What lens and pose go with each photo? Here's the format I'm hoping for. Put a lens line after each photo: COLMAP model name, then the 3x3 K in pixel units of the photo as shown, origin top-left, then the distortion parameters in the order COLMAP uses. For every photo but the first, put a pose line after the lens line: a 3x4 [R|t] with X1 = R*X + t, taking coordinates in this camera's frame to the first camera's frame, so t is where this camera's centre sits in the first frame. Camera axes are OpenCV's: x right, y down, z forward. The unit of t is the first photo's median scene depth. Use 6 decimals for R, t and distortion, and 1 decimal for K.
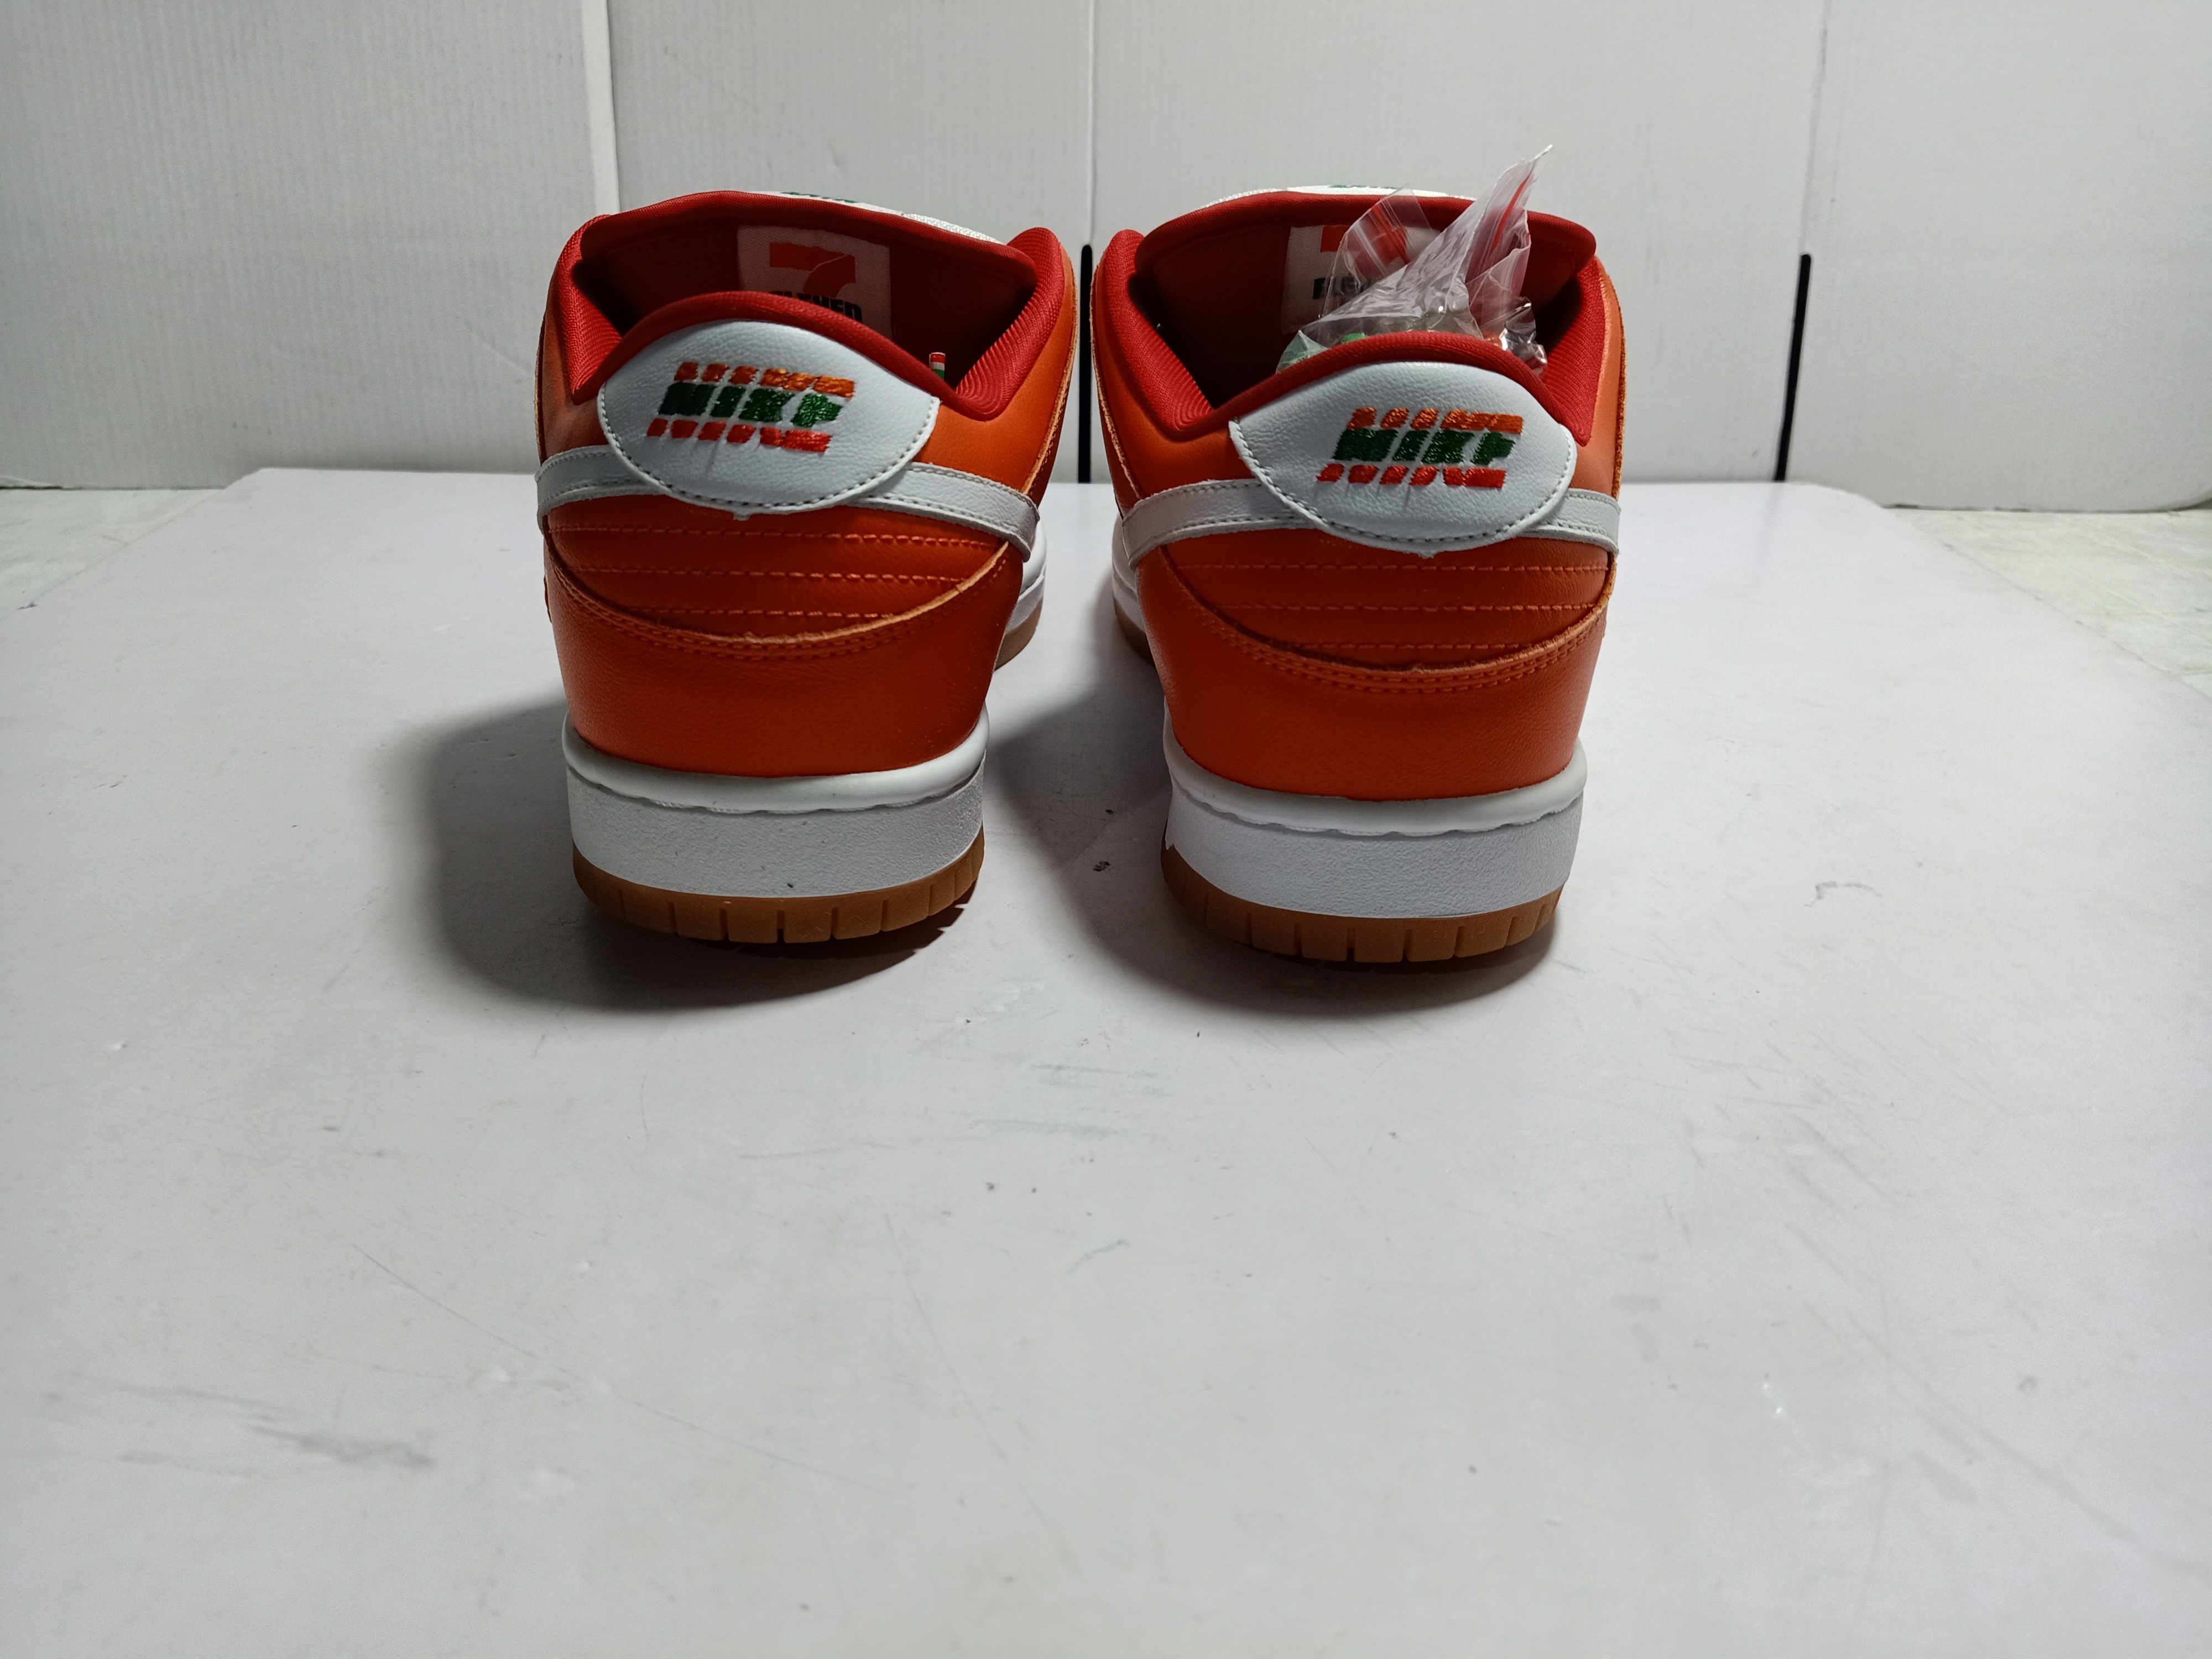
lens RADIAL K [[1661.3, 0, 1095.8], [0, 1661.3, 845.4], [0, 0, 1]] dist [0.026134, -0.055290]
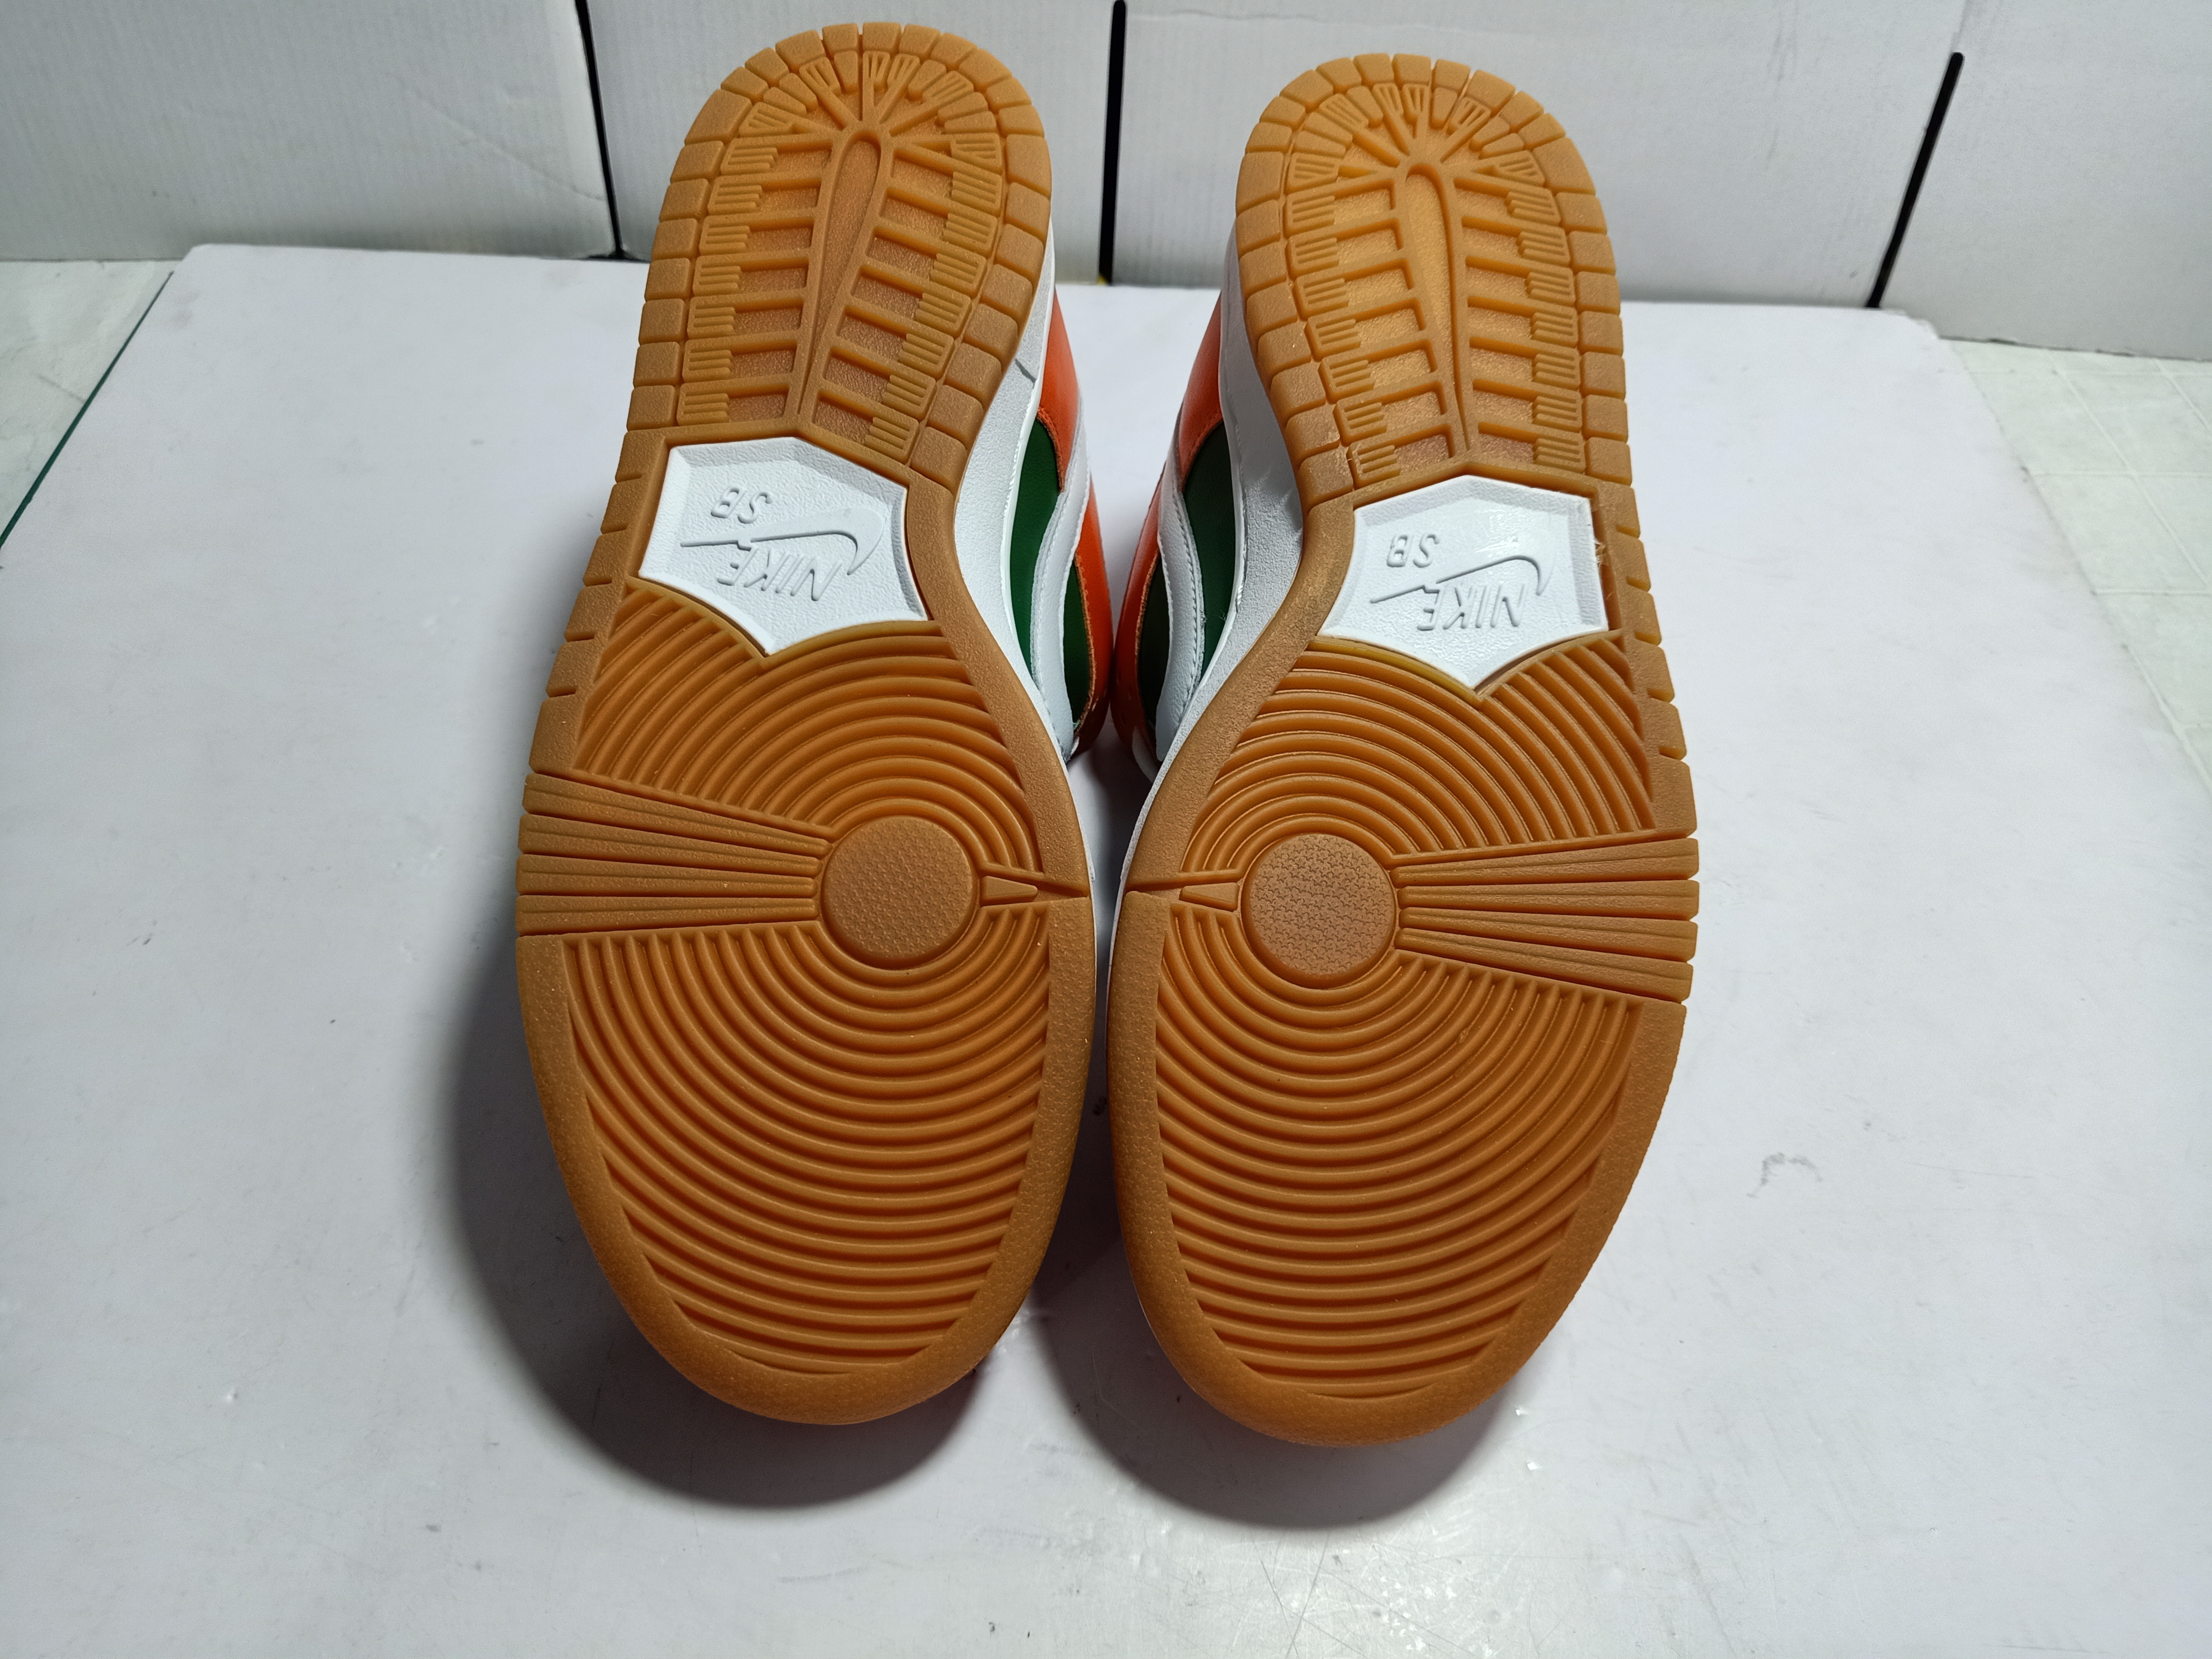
lens RADIAL K [[1661.3, 0, 1093.6], [0, 1661.3, 813.8], [0, 0, 1]] dist [0.026134, -0.055290]
pose [[0.999273, 0.037541, 0.006599, -0.015508], [-0.036960, 0.911985, 0.408556, -0.607285], [0.009319, -0.408503, 0.912710, 0.107184]]
